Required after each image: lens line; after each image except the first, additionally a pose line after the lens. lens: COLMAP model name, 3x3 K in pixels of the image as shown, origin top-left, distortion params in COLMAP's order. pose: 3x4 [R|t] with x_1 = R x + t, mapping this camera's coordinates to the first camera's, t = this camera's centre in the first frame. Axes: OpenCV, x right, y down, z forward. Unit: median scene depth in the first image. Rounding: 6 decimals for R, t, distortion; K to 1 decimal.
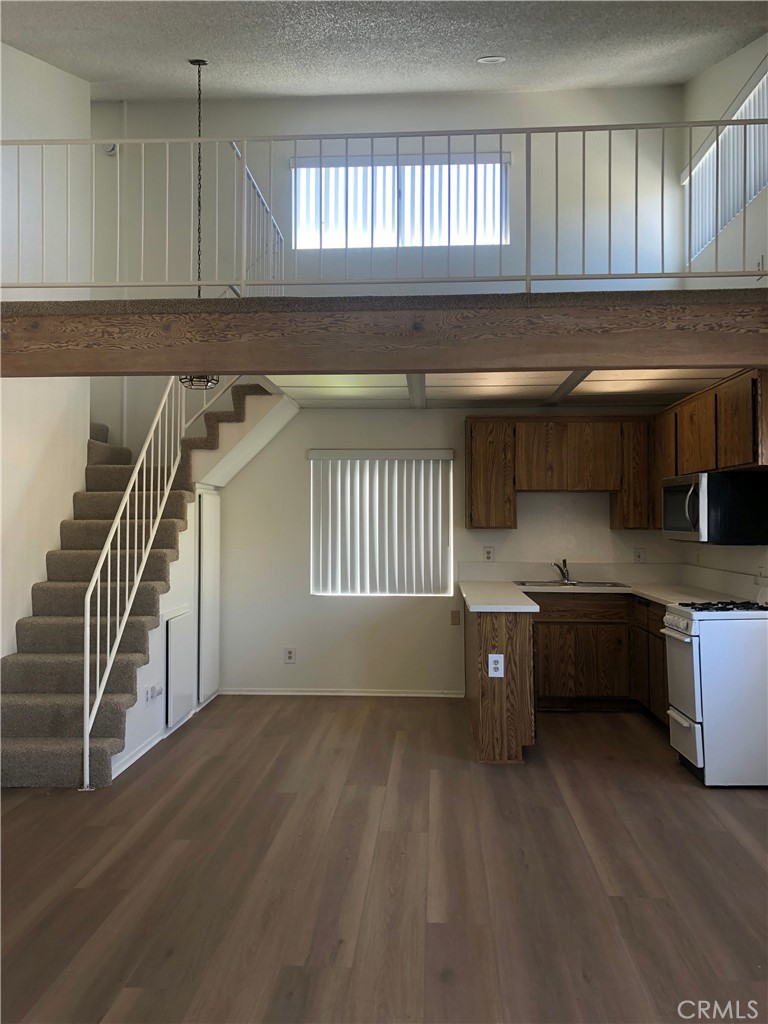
lens RADIAL K [[831.2, 0, 377.8], [0, 831.2, 500.0], [0, 0, 1]] dist [0.033685, -0.052310]
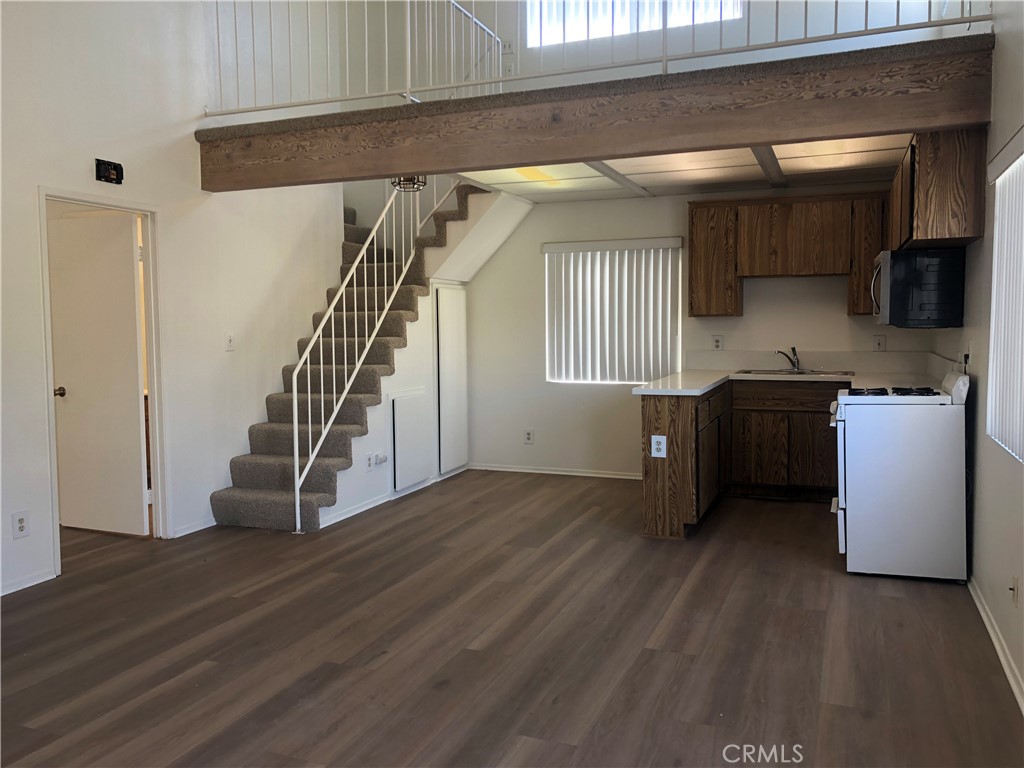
lens RADIAL K [[831.2, 0, 516.4], [0, 831.2, 376.7], [0, 0, 1]] dist [0.033685, -0.052310]
pose [[0.951868, 0.009585, -0.306359, 0.285230], [0.018873, 0.995781, 0.089796, 0.016118], [0.305927, -0.091256, 0.947671, -0.025525]]
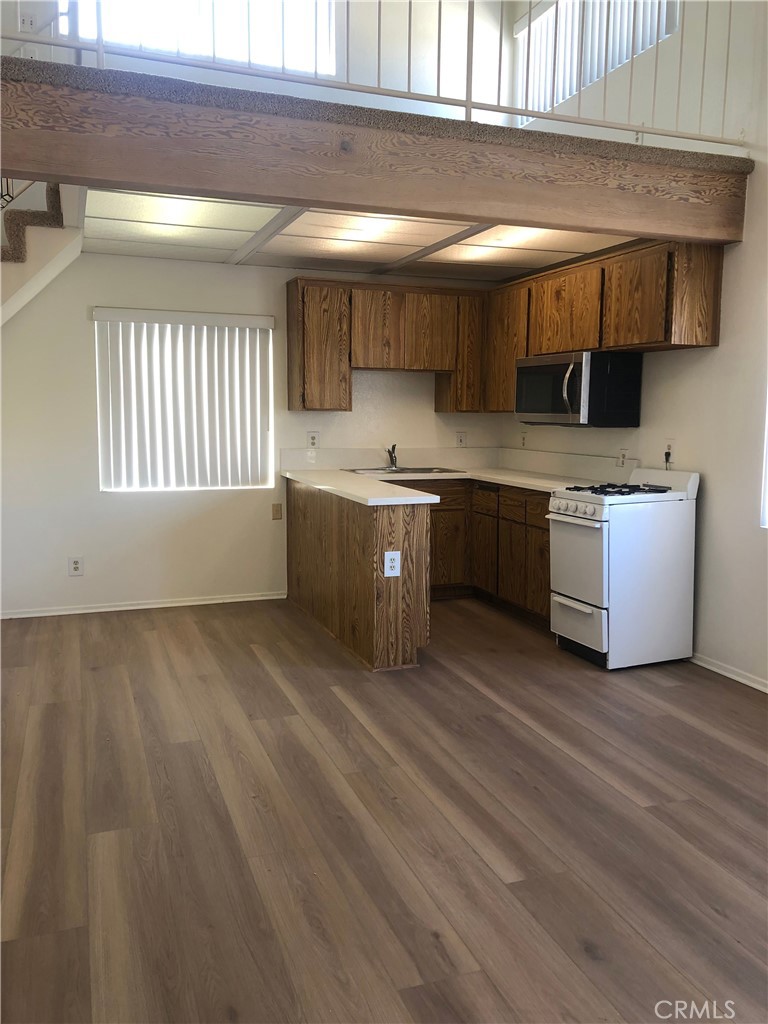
lens RADIAL K [[831.2, 0, 377.8], [0, 831.2, 500.0], [0, 0, 1]] dist [0.033685, -0.052310]
pose [[0.914451, -0.036398, 0.403055, -0.223712], [-0.018986, 0.990992, 0.132567, 0.013601], [-0.404250, -0.128879, 0.905523, 0.209517]]
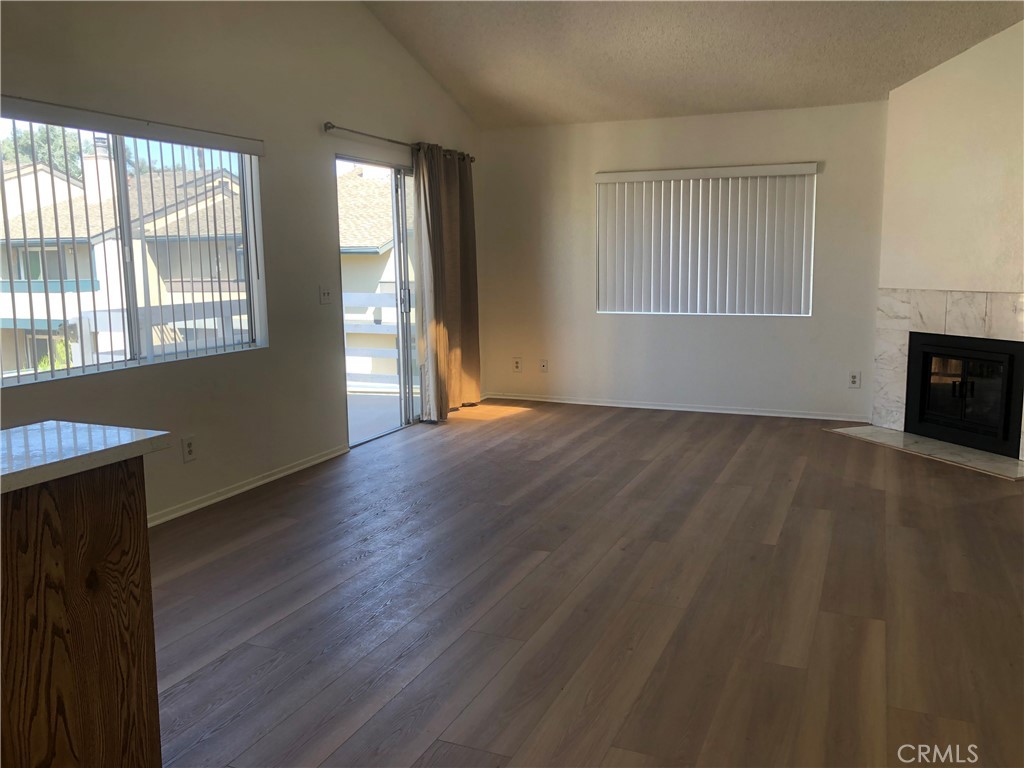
lens RADIAL K [[831.2, 0, 516.4], [0, 831.2, 376.7], [0, 0, 1]] dist [0.033685, -0.052310]
pose [[-0.942212, -0.038914, 0.332751, -0.180202], [0.002104, 0.992524, 0.122030, 0.050874], [-0.335012, 0.115678, -0.935086, 1.294363]]
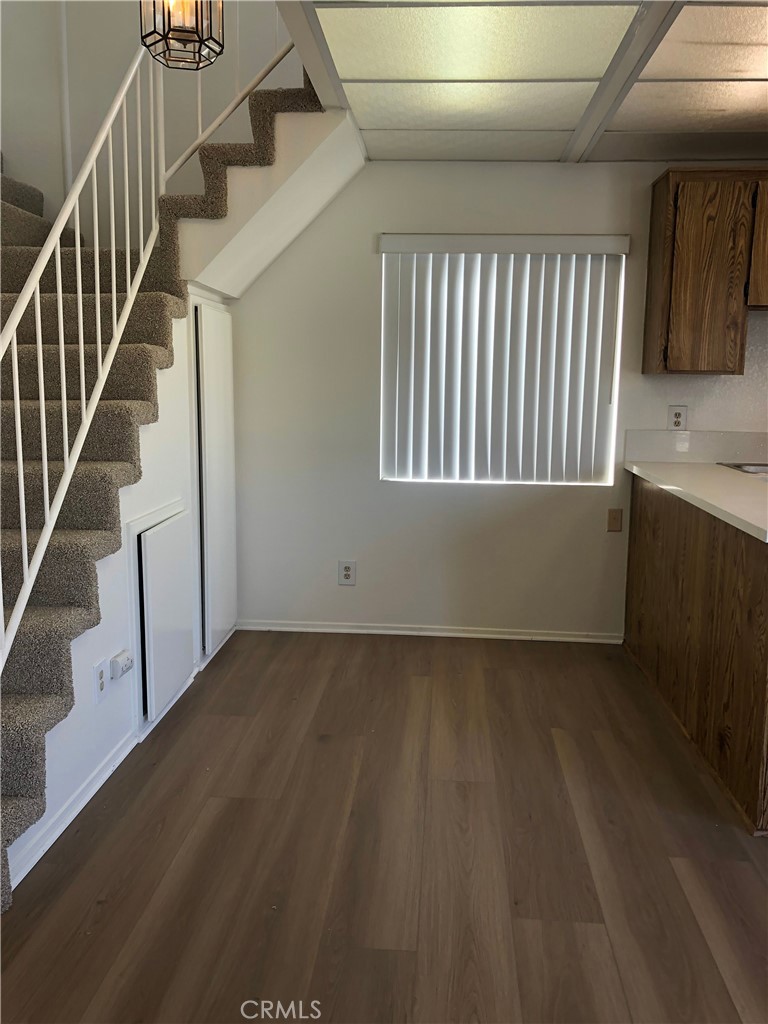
lens RADIAL K [[831.9, 0, 384.0], [0, 831.9, 512.0], [0, 0, 1]] dist [0.023861, -0.049543]
pose [[0.999862, 0.014890, -0.007335, -0.100509], [-0.013296, 0.983022, 0.183004, 0.033214], [0.009935, -0.182881, 0.983085, 0.527866]]
